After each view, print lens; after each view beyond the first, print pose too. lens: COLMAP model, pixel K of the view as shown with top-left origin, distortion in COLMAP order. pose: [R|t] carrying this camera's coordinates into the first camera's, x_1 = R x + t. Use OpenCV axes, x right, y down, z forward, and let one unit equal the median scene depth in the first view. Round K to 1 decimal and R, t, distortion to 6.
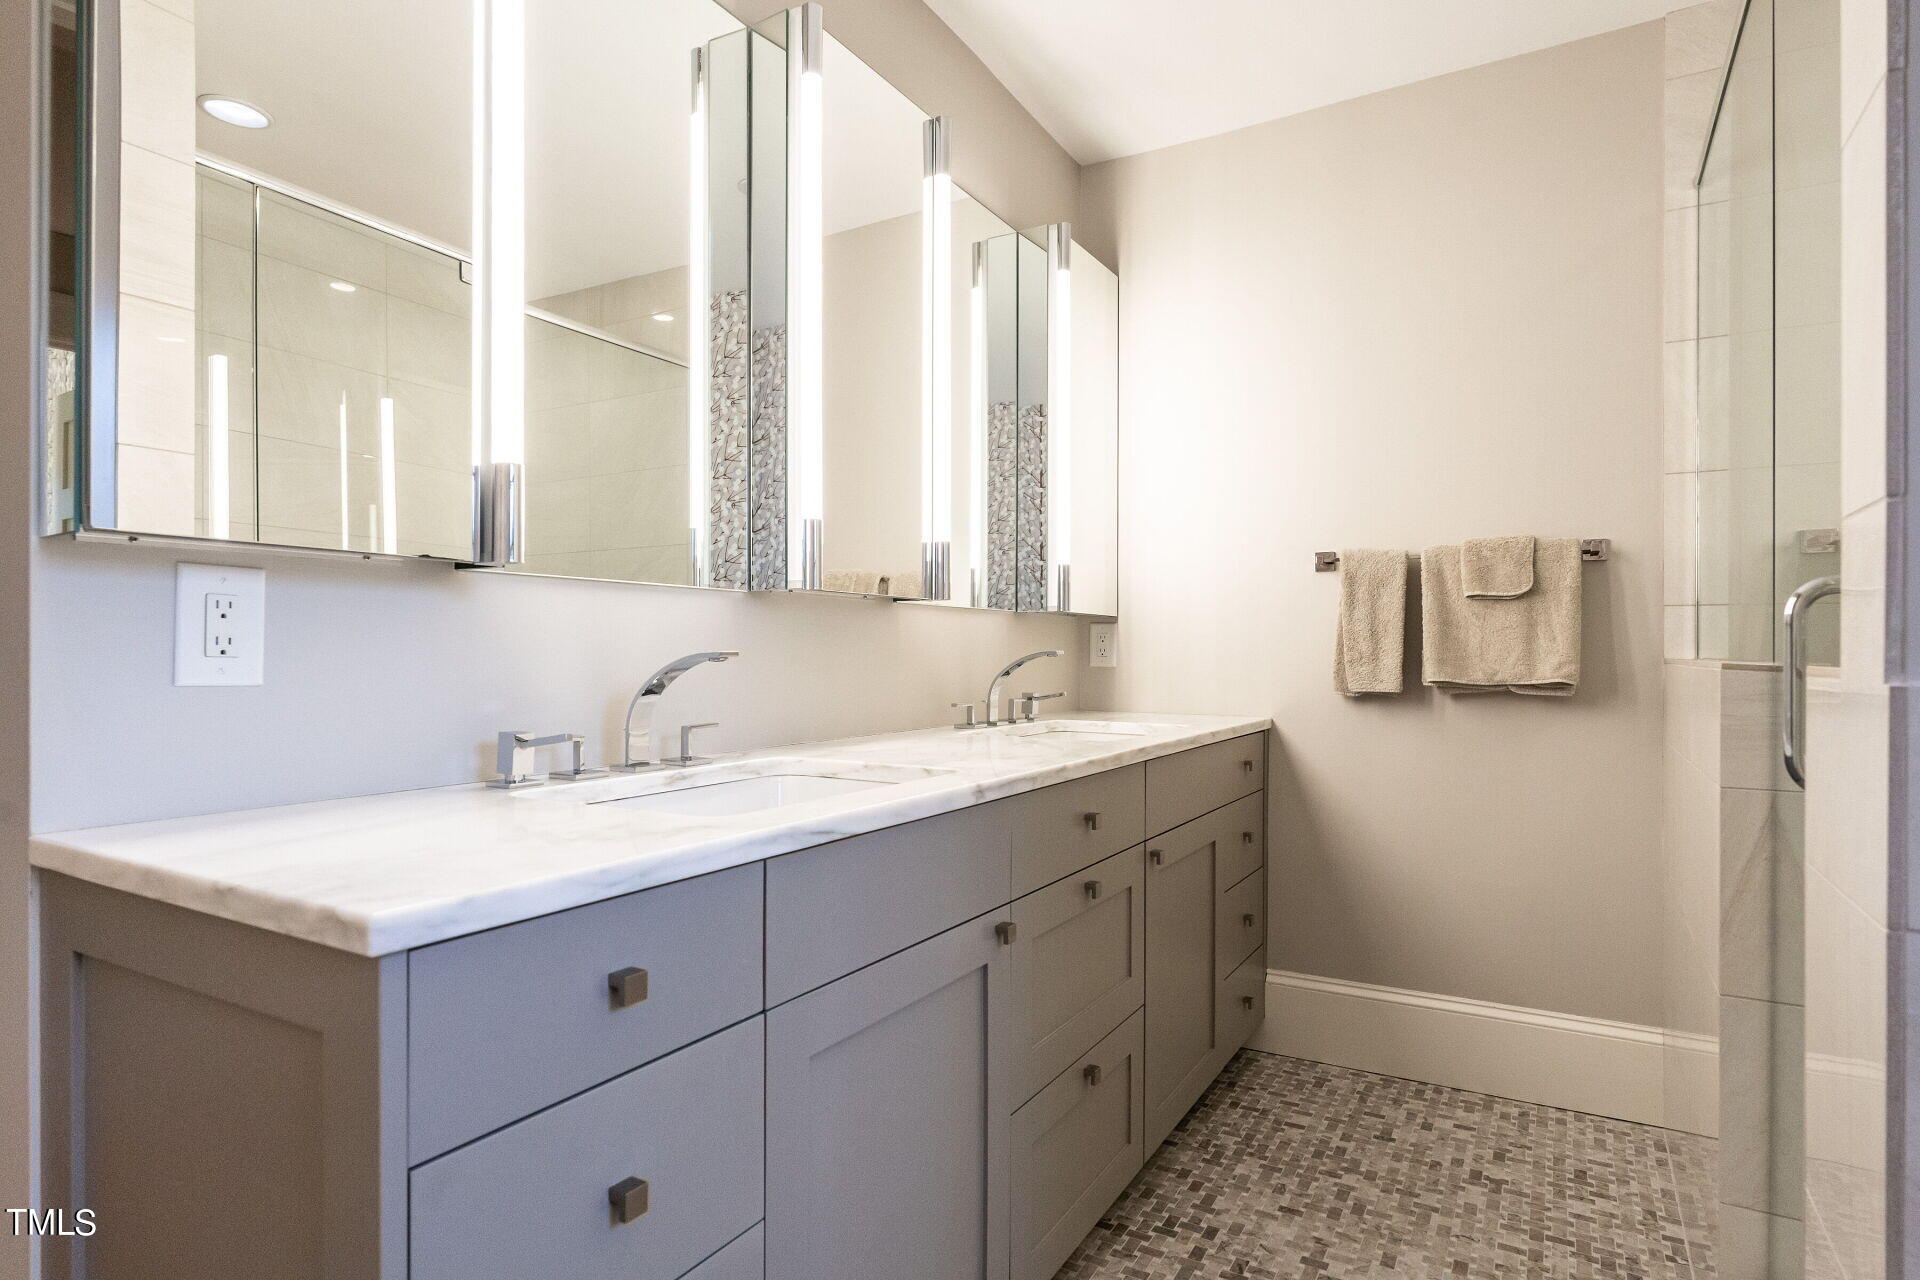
lens RADIAL K [[1006.2, 0, 961.5], [0, 1006.2, 645.7], [0, 0, 1]] dist [0.002386, 0.000755]
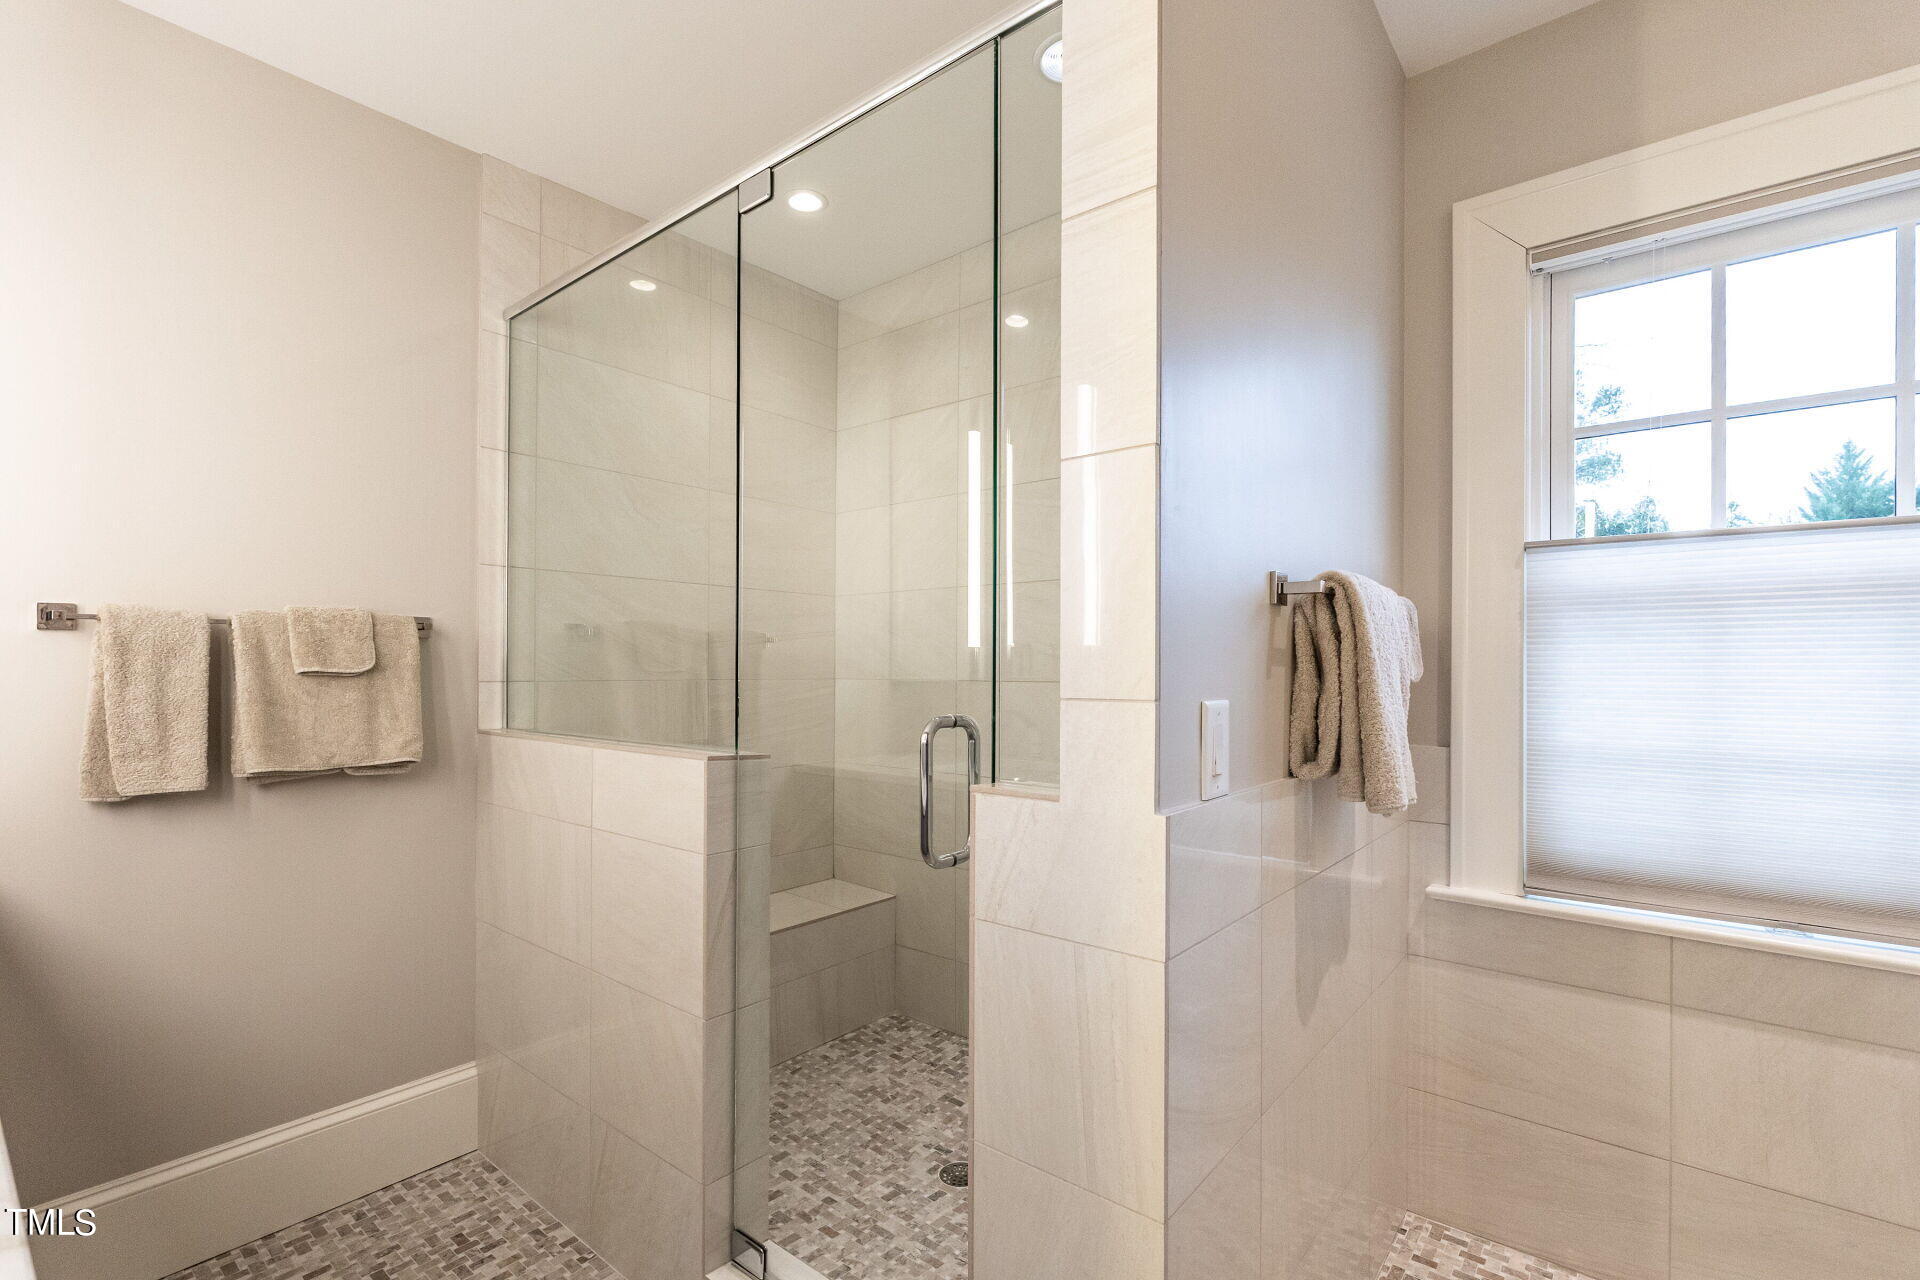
lens RADIAL K [[865.7, 0, 944.9], [0, 865.7, 664.0], [0, 0, 1]] dist [-0.004839, 0.000253]
pose [[0.166280, -0.000728, 0.986078, -0.155238], [-0.002030, 0.999997, 0.001081, -0.059748], [-0.986076, -0.002181, 0.166278, 0.322700]]
